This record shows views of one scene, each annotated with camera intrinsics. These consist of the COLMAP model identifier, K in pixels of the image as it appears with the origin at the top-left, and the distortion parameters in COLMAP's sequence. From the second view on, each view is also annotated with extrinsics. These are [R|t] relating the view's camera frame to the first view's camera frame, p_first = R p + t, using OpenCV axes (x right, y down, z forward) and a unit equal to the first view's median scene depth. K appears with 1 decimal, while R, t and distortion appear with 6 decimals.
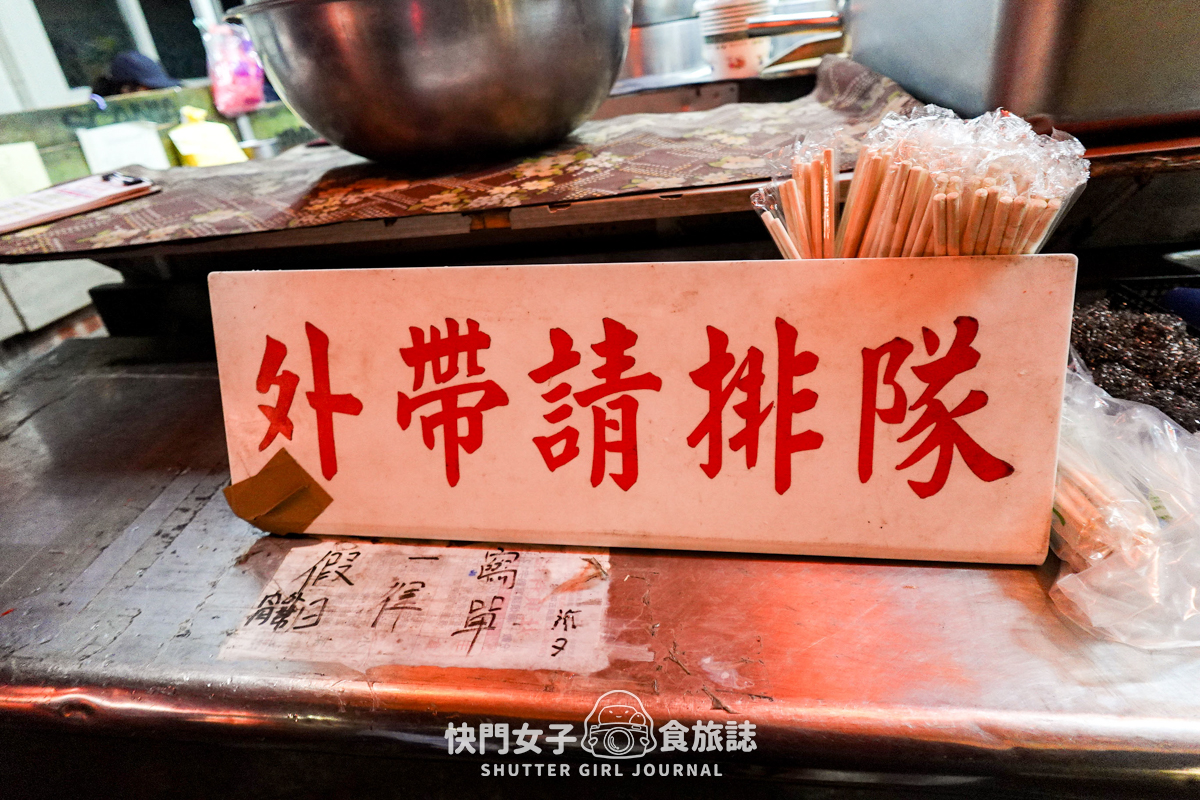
lens RADIAL K [[645.0, 0, 598.5], [0, 645.0, 395.4], [0, 0, 1]] dist [-0.011345, 0.000777]
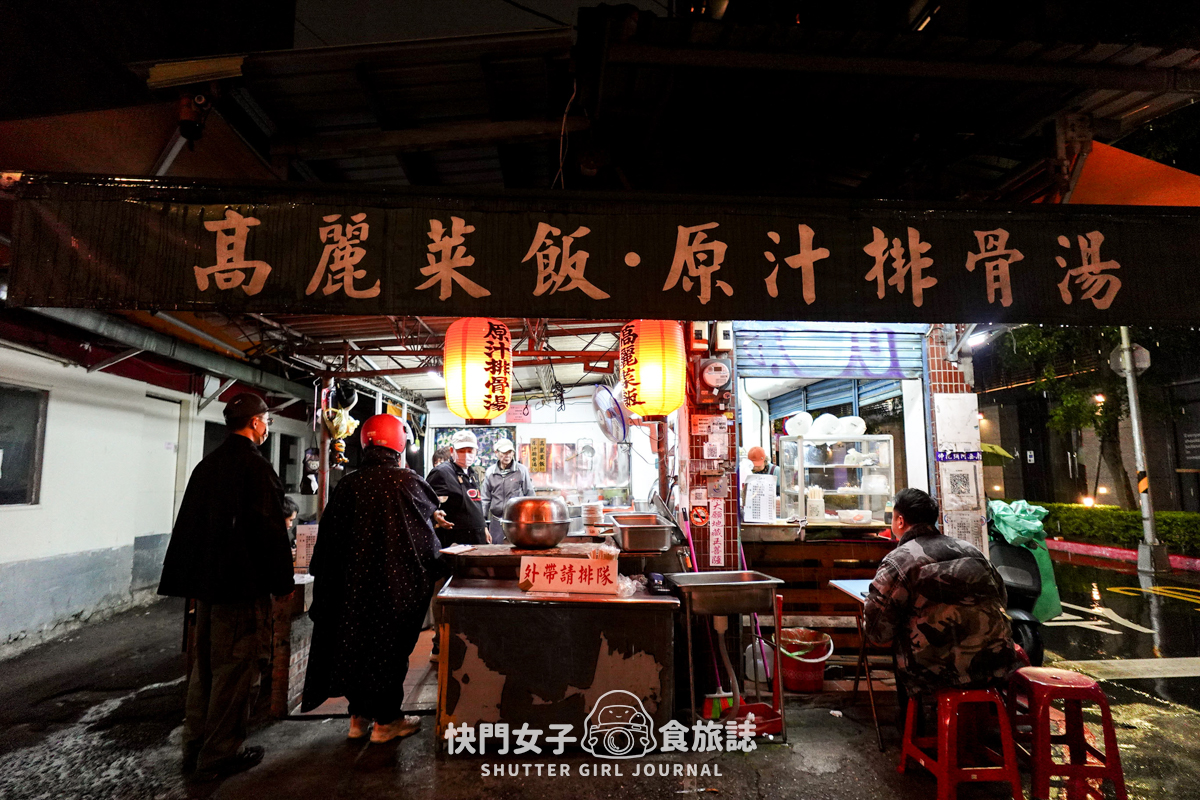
lens RADIAL K [[645.0, 0, 599.8], [0, 645.0, 401.3], [0, 0, 1]] dist [-0.011345, 0.000777]
pose [[0.982553, 0.115460, 0.145800, -1.093074], [-0.006673, 0.805334, -0.592784, 3.212050], [-0.185861, 0.581470, 0.792054, -7.143656]]
